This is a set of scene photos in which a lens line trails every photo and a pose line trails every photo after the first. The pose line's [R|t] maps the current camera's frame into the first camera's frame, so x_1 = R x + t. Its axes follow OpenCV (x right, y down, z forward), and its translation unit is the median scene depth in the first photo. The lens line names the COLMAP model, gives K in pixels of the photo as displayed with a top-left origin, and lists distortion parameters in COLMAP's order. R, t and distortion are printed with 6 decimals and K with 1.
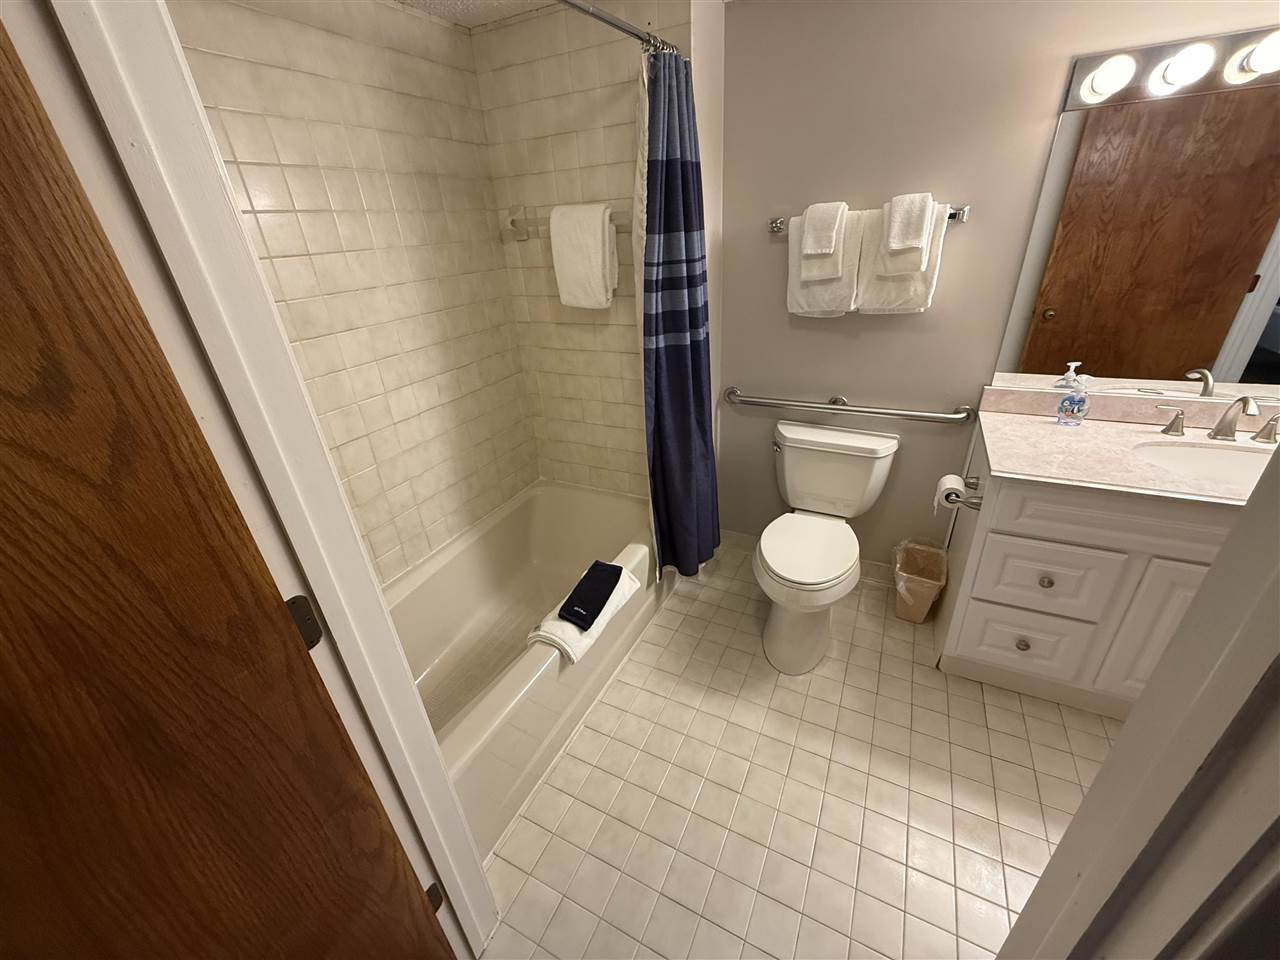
lens RADIAL K [[510.1, 0, 632.6], [0, 510.1, 481.0], [0, 0, 1]] dist [-0.000986, 0.000381]
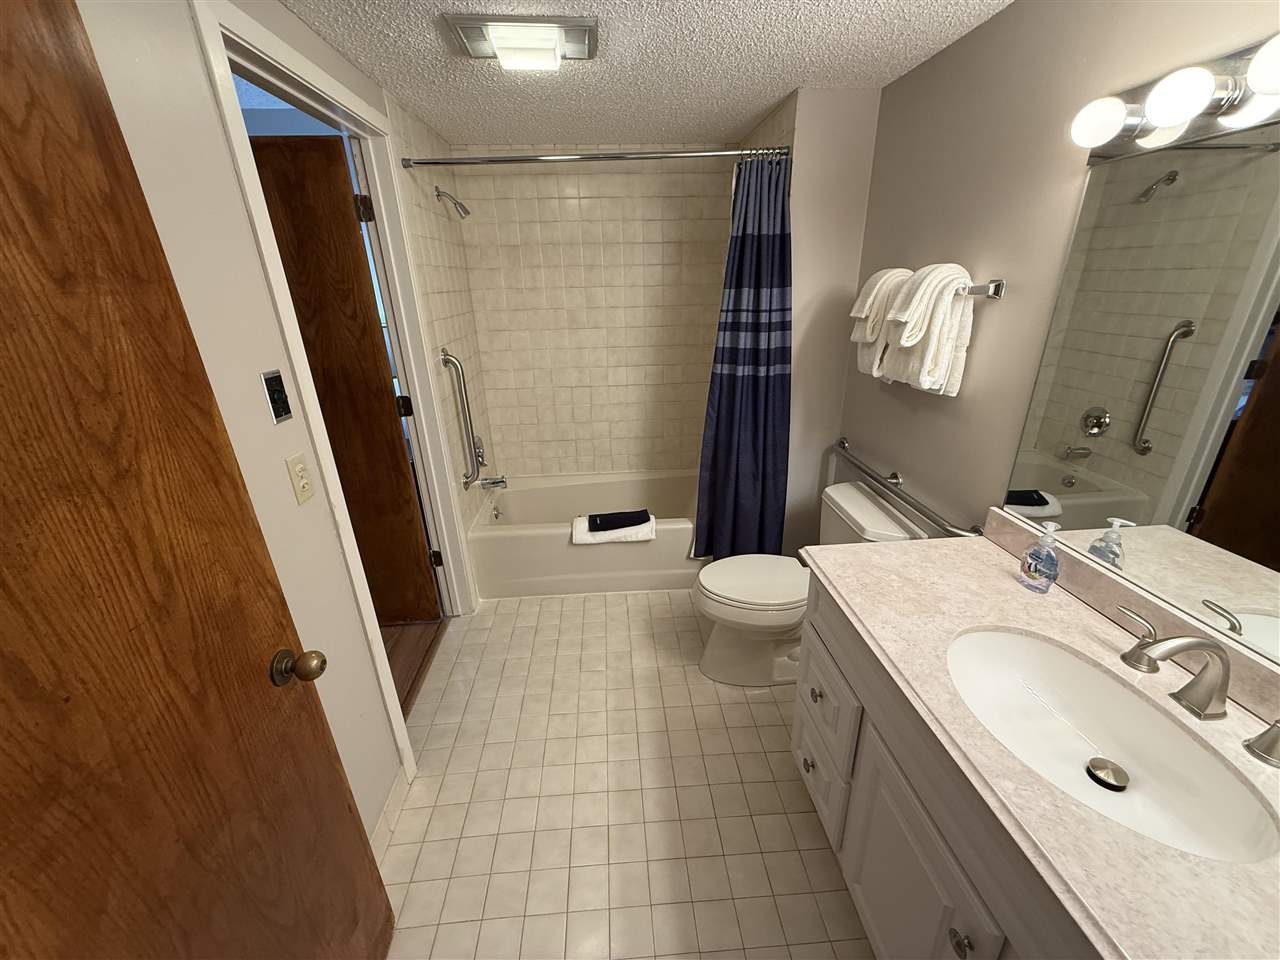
lens RADIAL K [[510.1, 0, 635.4], [0, 510.1, 479.9], [0, 0, 1]] dist [-0.000986, 0.000381]
pose [[0.510989, 0.358931, -0.781062, 1.046443], [-0.392160, 0.905920, 0.159749, -0.139389], [0.764919, 0.224672, 0.603674, 0.118358]]
